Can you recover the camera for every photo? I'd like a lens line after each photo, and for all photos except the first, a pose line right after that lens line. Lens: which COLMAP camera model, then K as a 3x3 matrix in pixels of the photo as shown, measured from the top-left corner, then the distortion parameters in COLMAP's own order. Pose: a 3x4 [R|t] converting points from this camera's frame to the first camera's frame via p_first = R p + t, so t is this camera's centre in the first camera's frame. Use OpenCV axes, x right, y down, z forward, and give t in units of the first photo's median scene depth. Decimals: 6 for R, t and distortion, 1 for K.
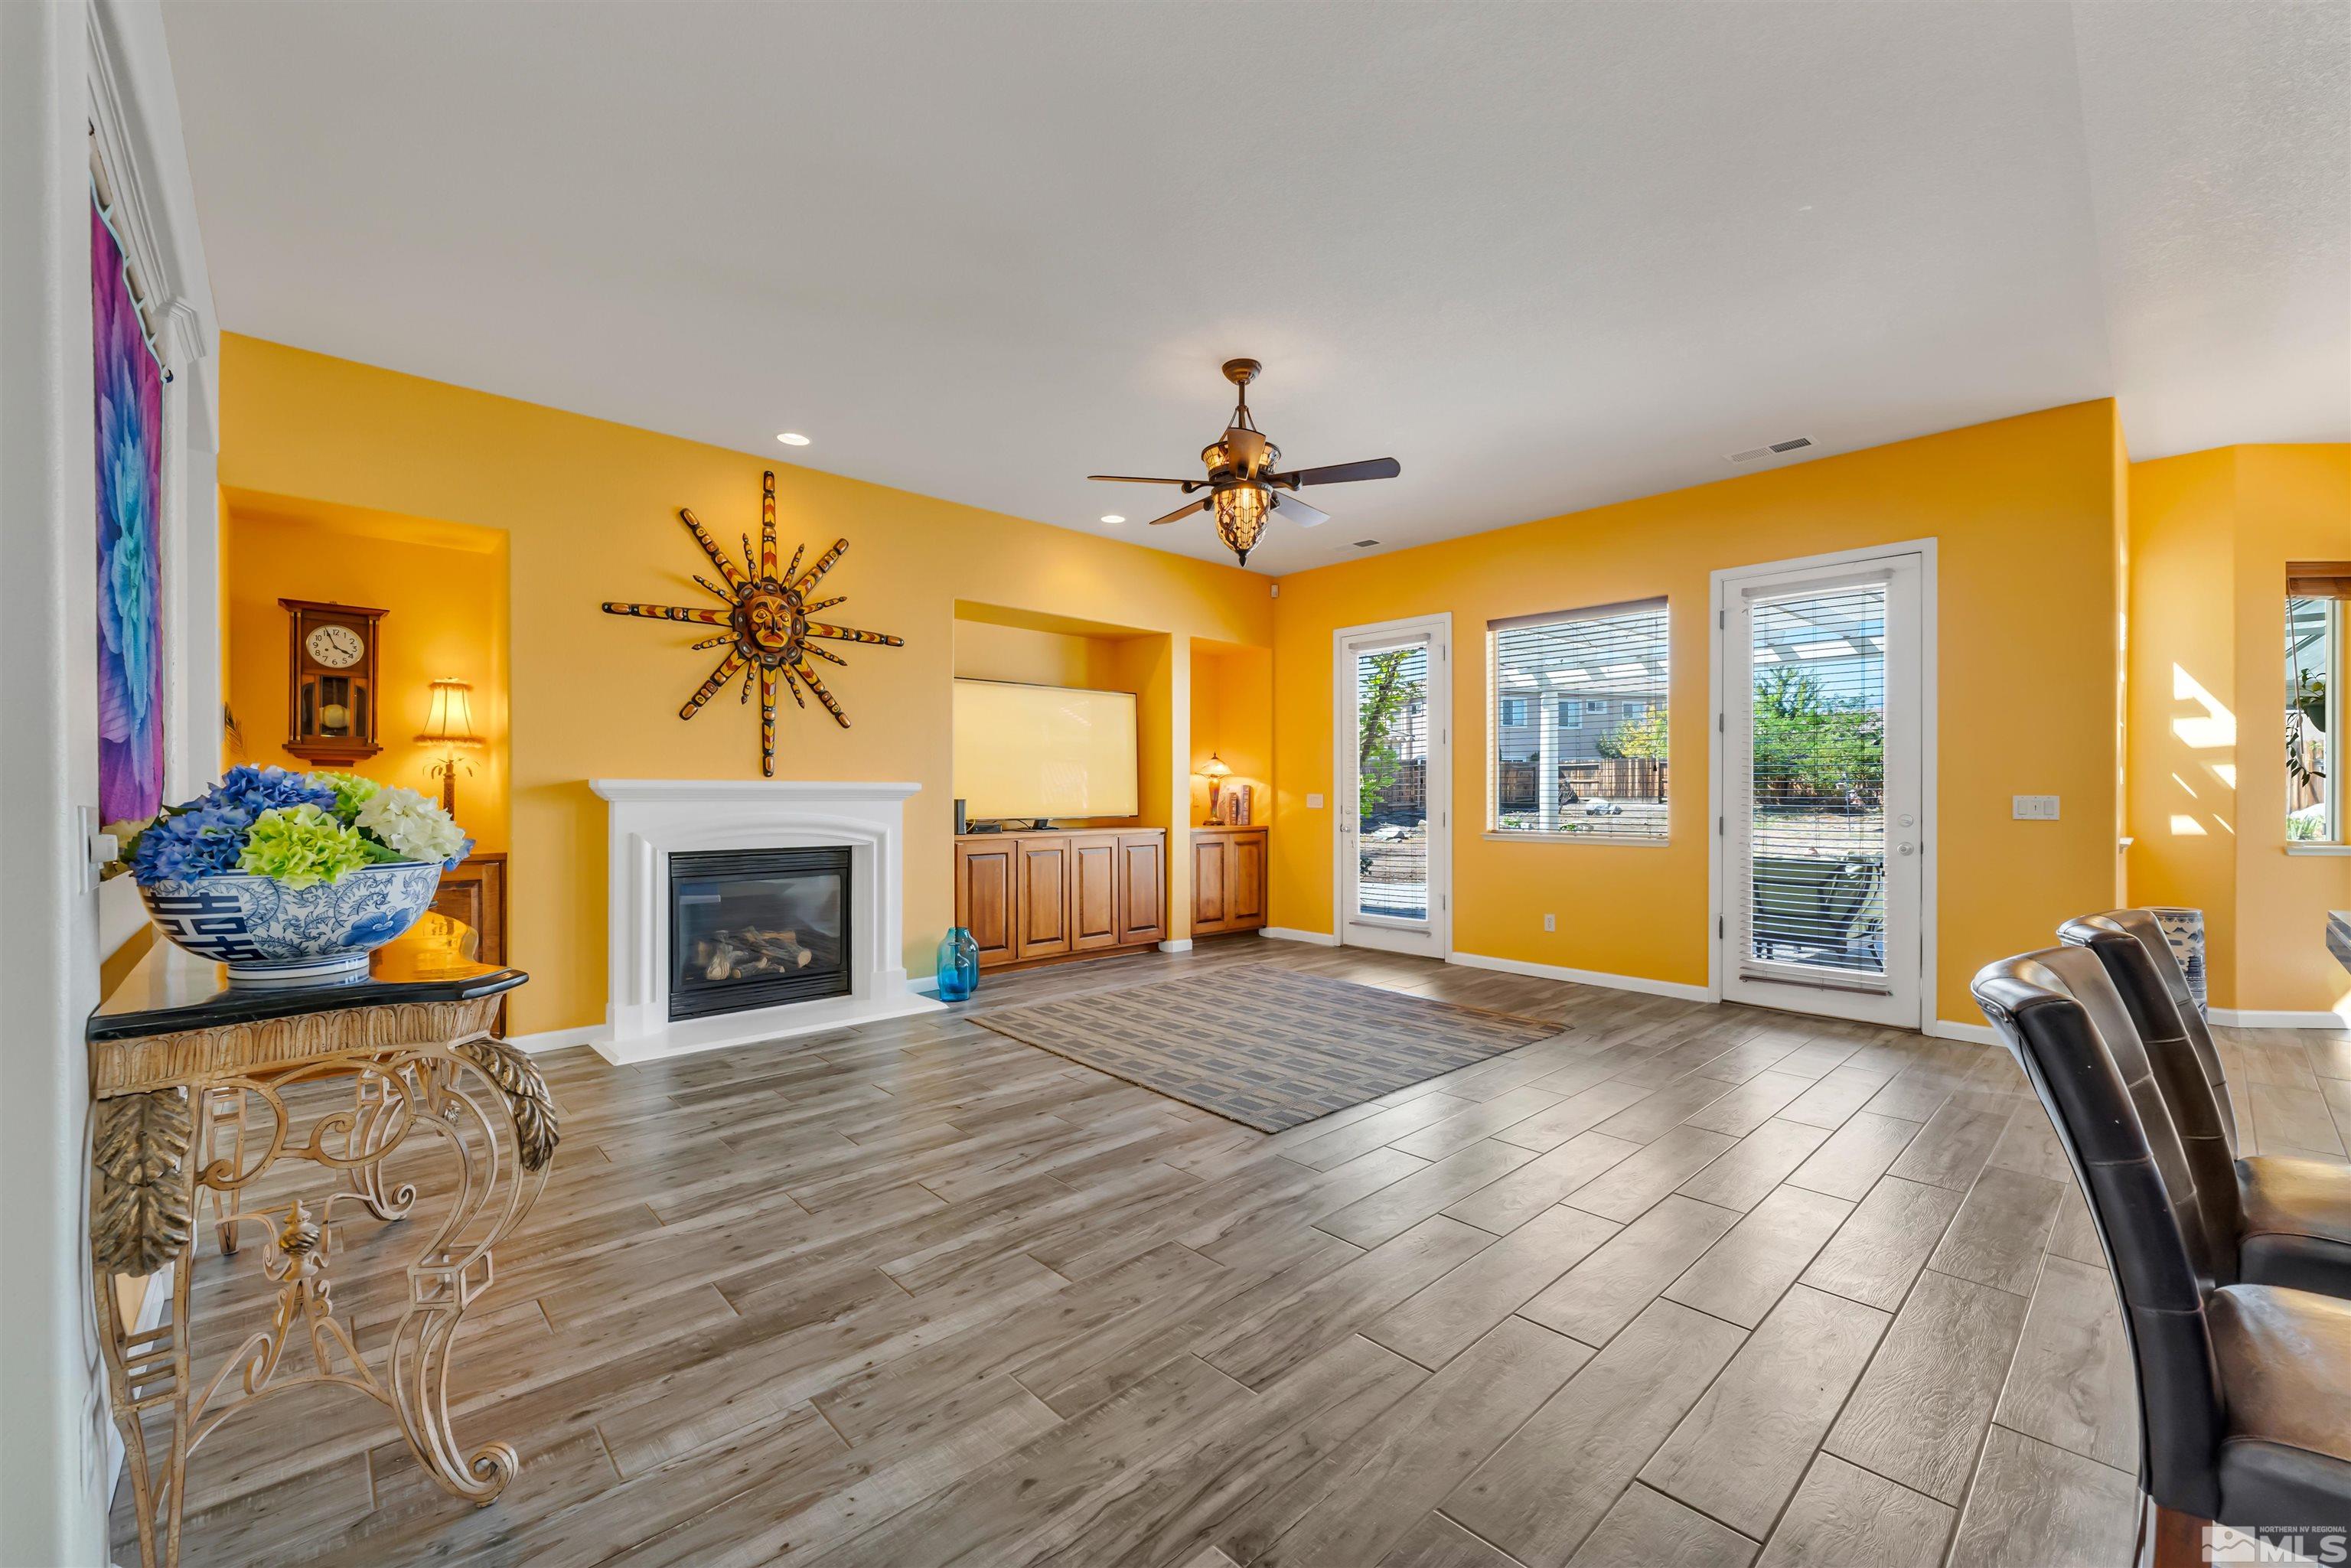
lens RADIAL K [[950.5, 0, 1181.8], [0, 950.5, 782.5], [0, 0, 1]] dist [0.000880, 0.000033]
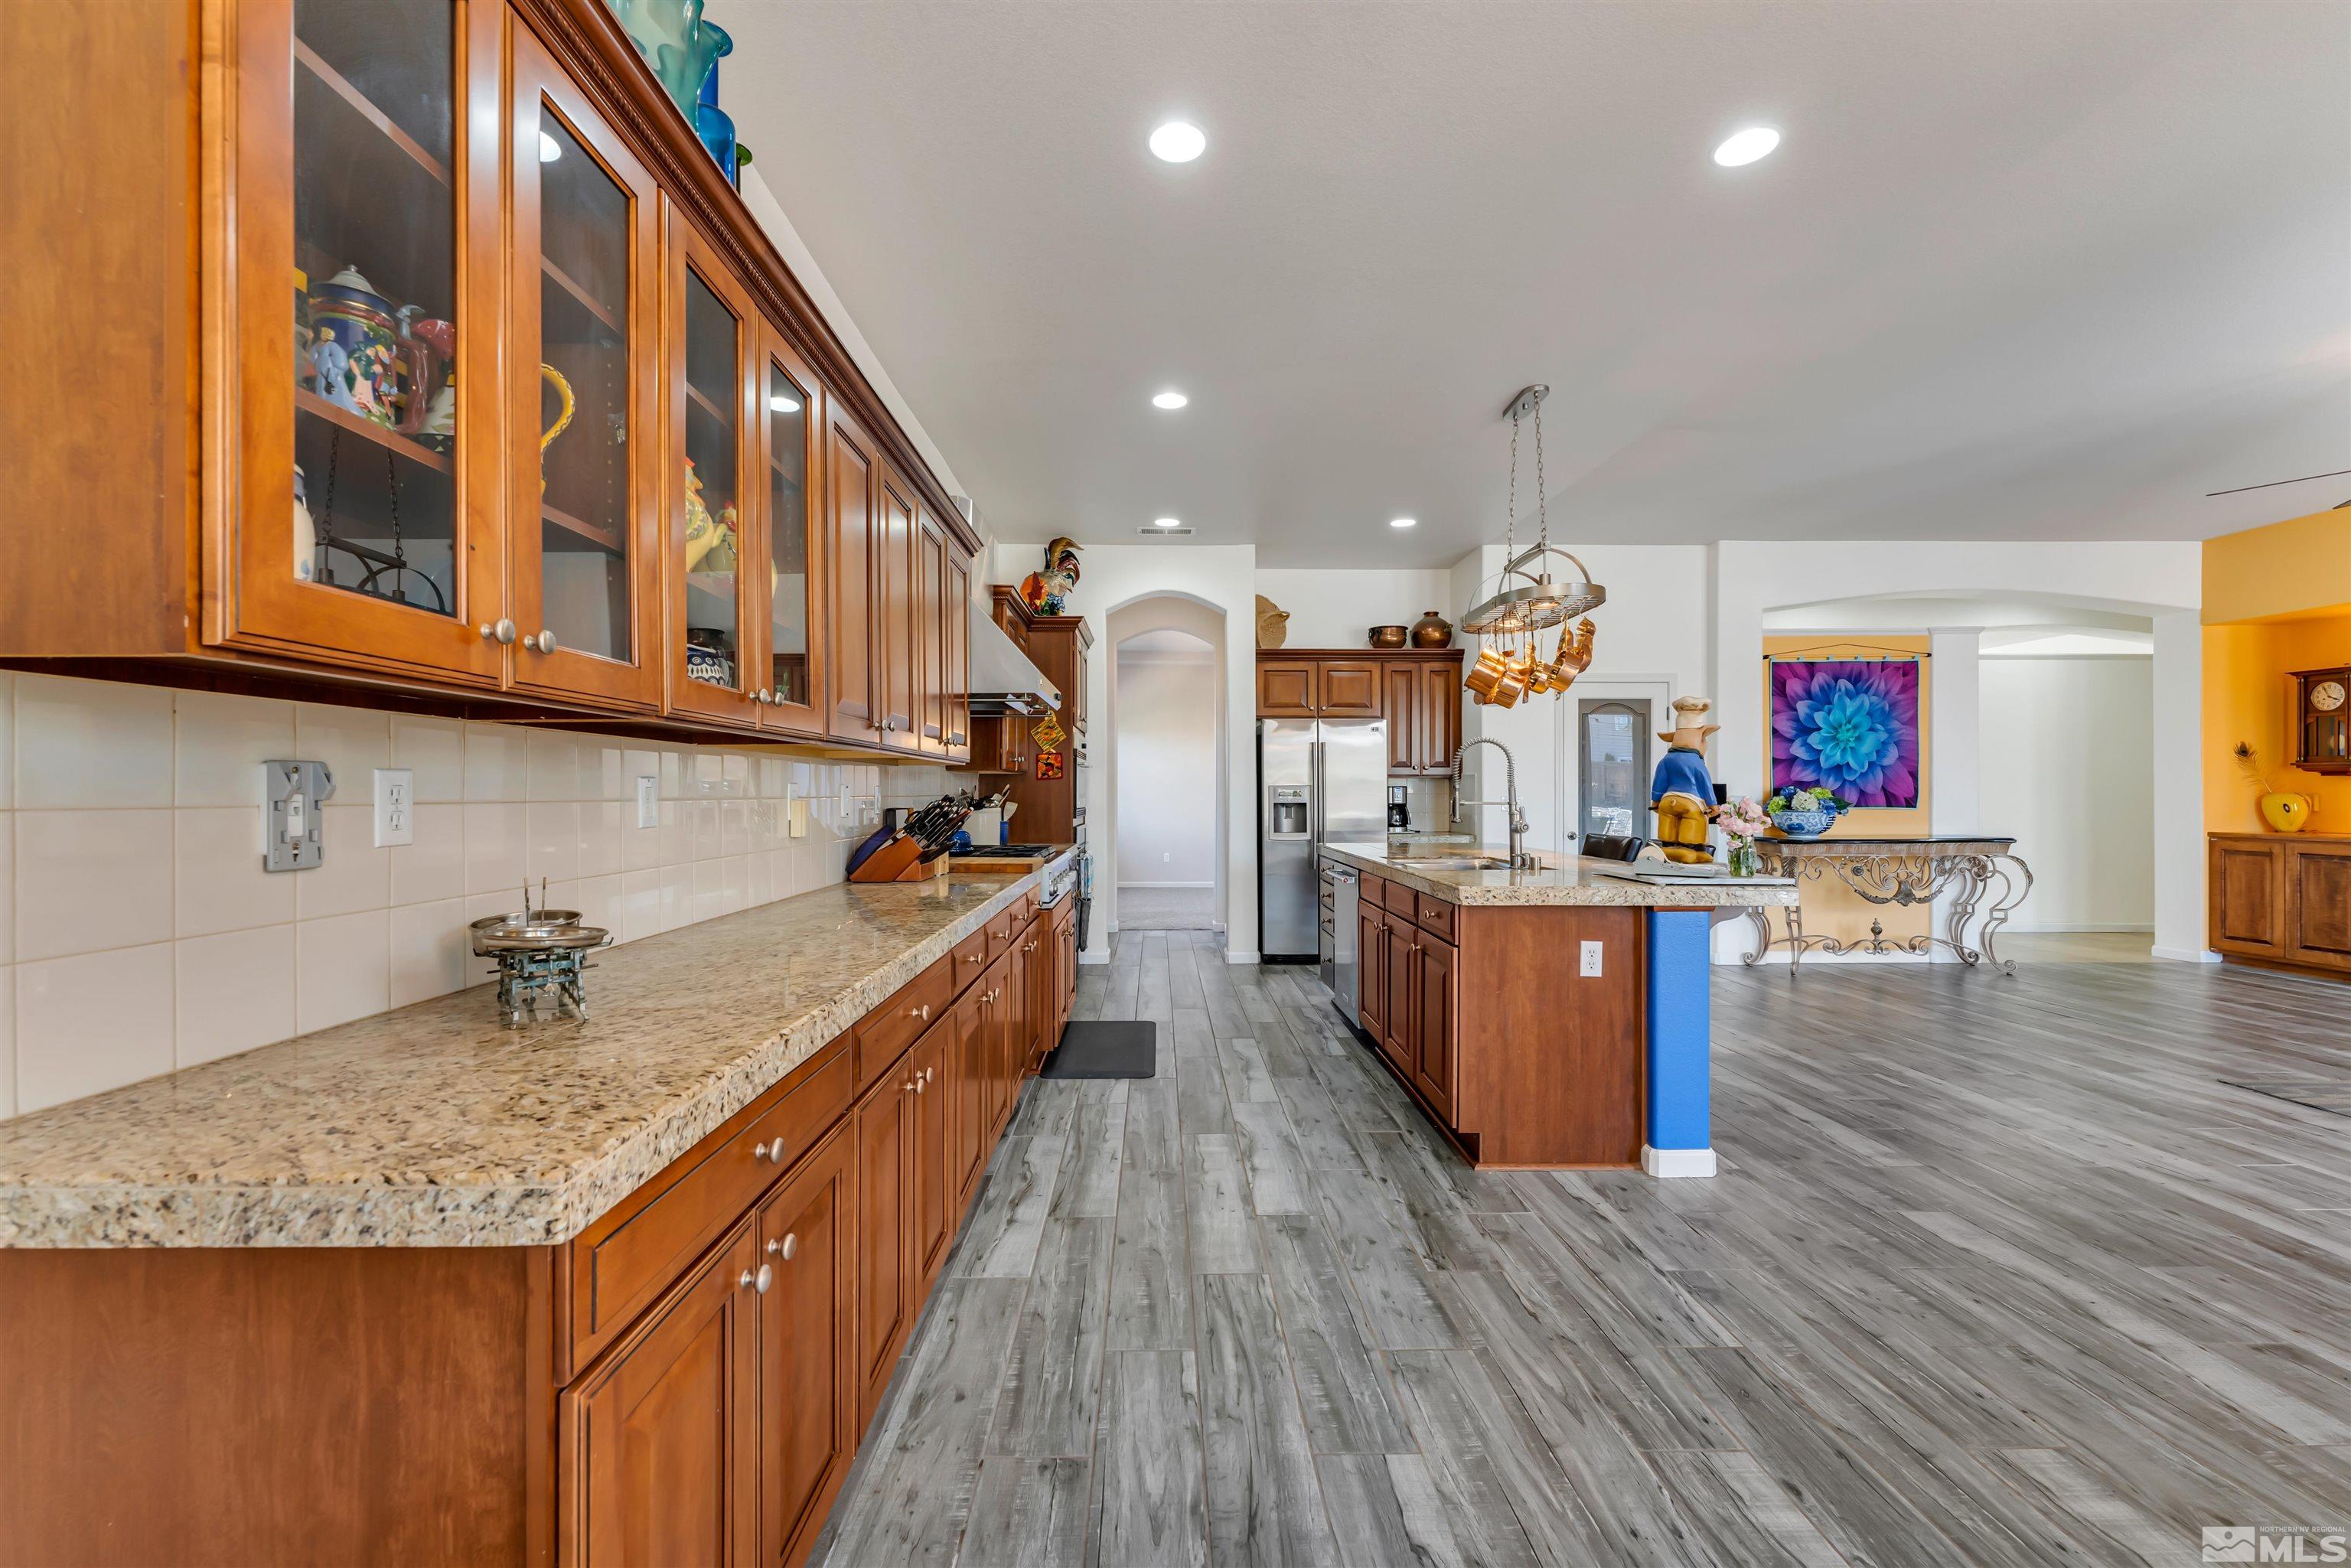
lens RADIAL K [[950.5, 0, 1167.9], [0, 950.5, 793.1], [0, 0, 1]] dist [0.000880, 0.000033]
pose [[-0.685008, -0.002317, -0.728532, 1.188927], [-0.000500, 0.999996, -0.002710, 0.012494], [0.728535, -0.001492, -0.685007, 0.563081]]
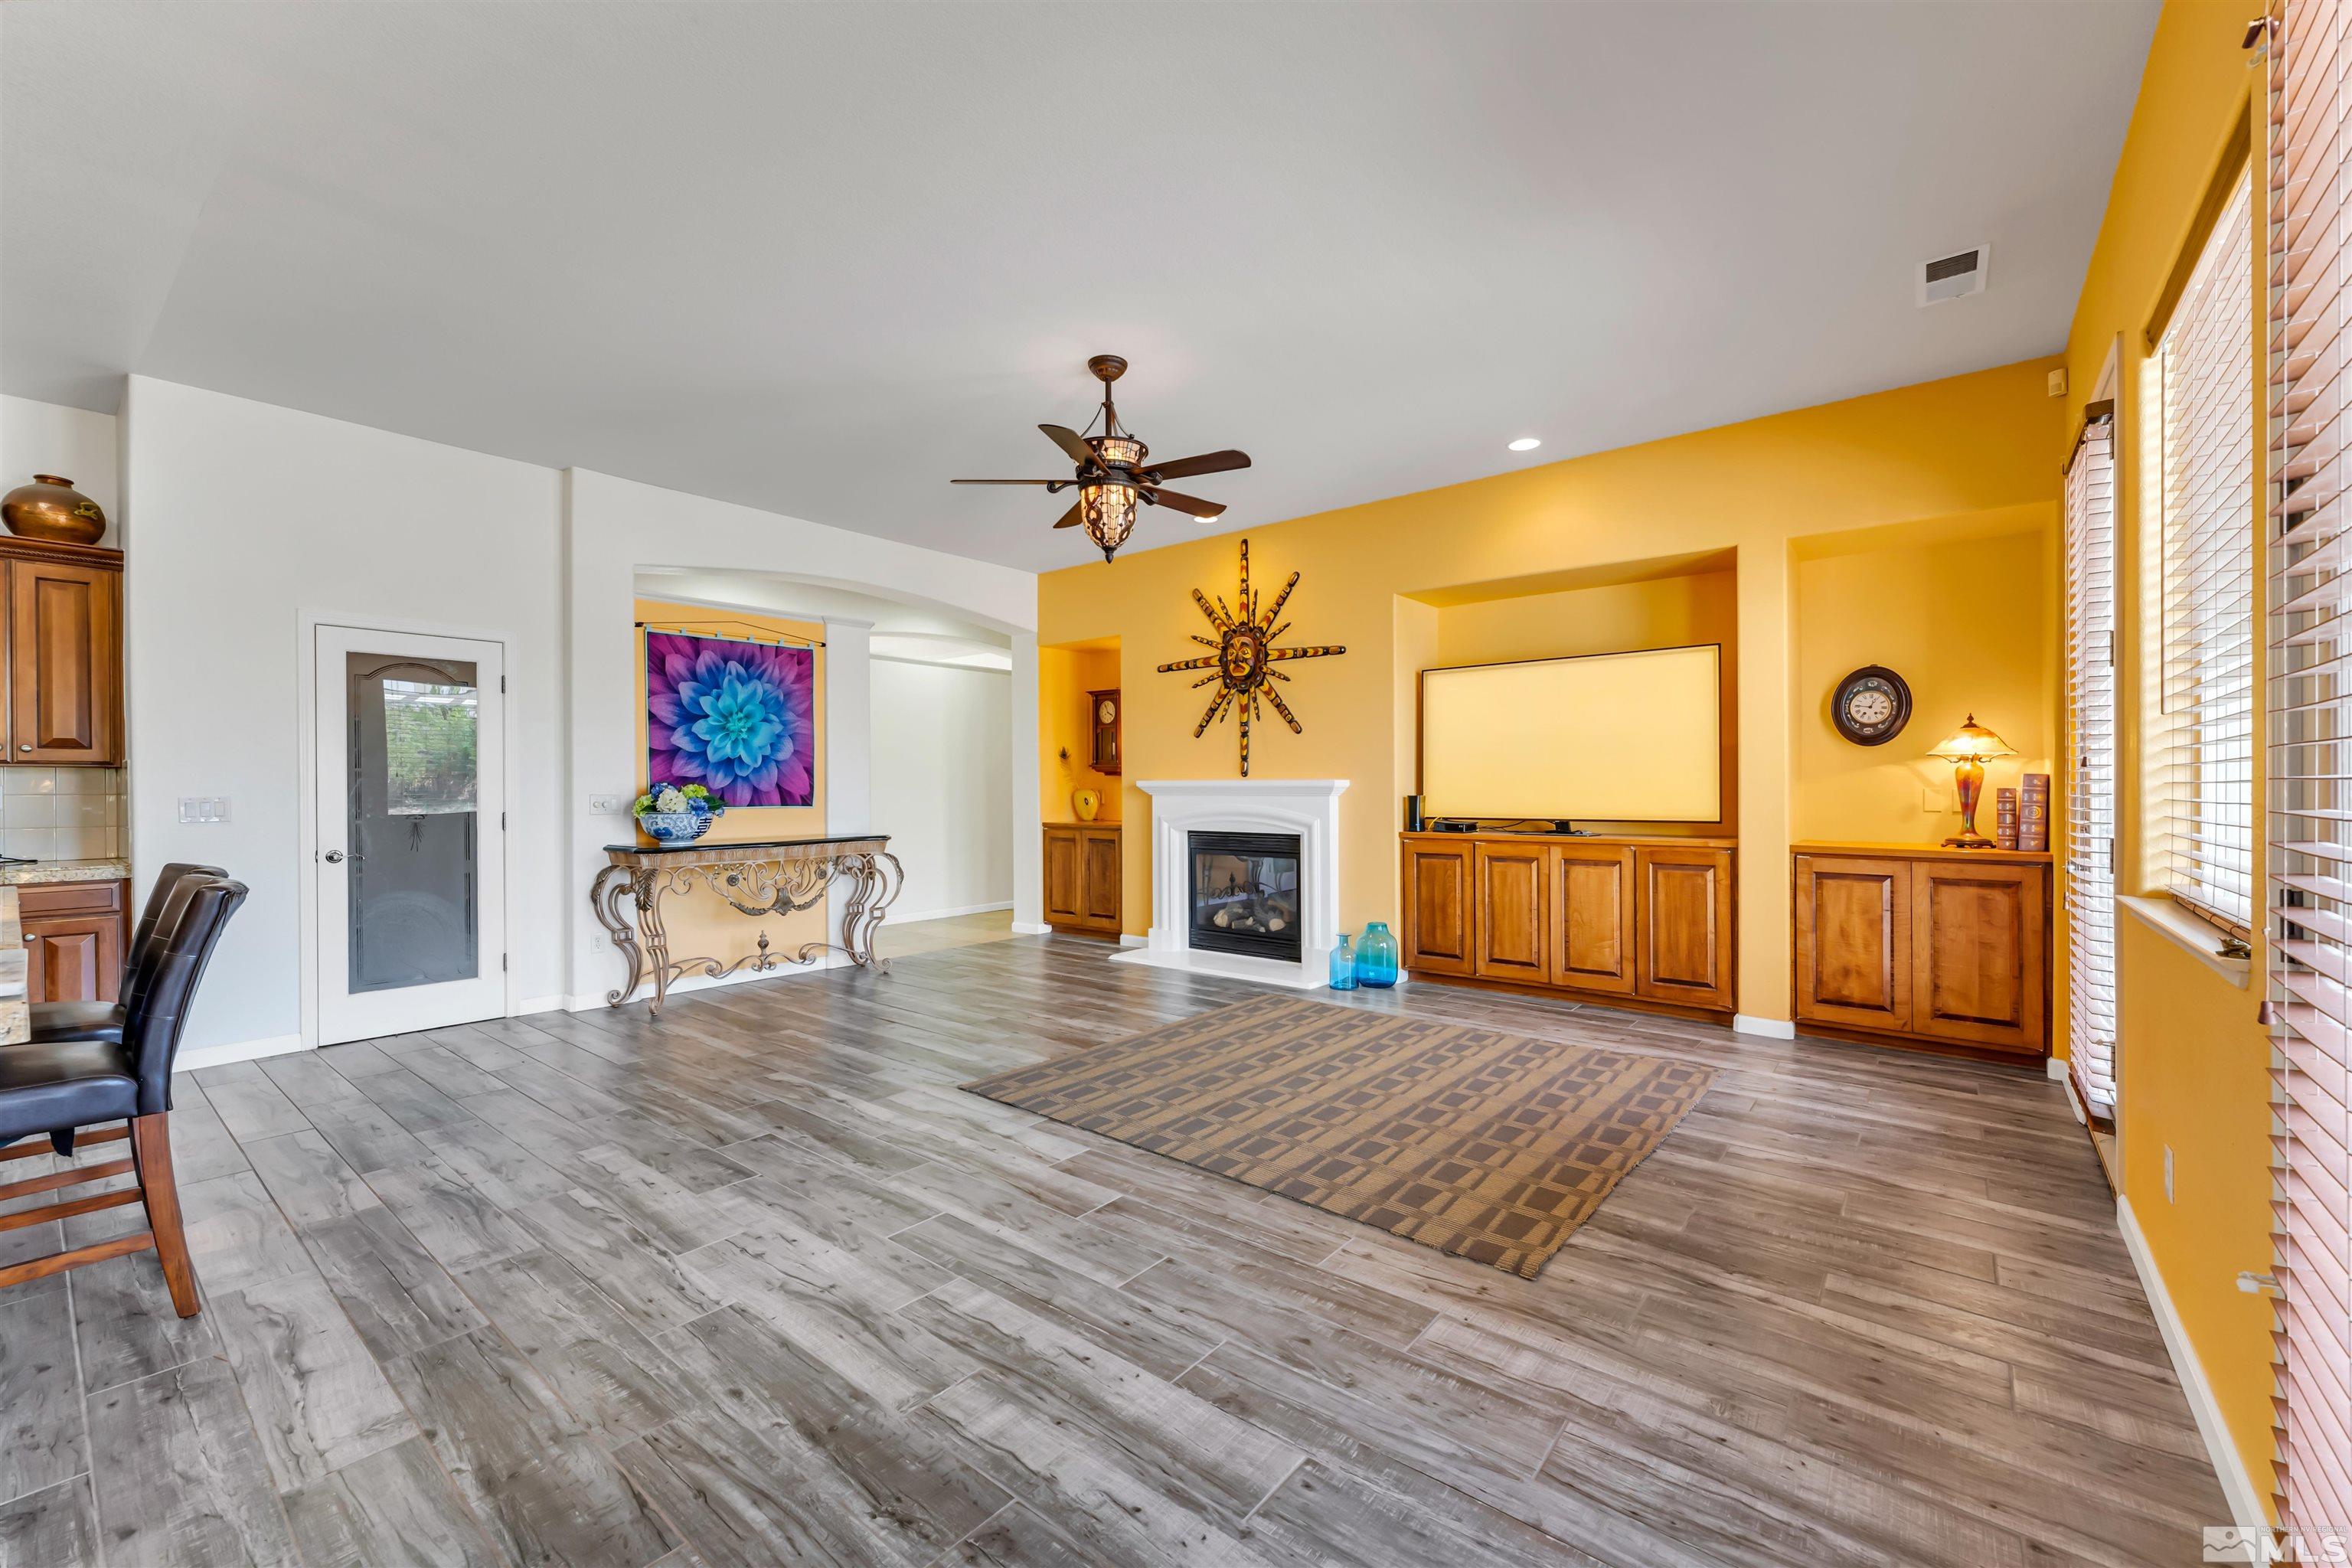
lens RADIAL K [[950.9, 0, 1176.2], [0, 950.9, 795.0], [0, 0, 1]] dist [0.000880, 0.000033]
pose [[0.126691, 0.001037, -0.991942, 0.811469], [0.007157, 0.999972, 0.001959, 0.015000], [0.991916, -0.007348, 0.126680, 0.726534]]
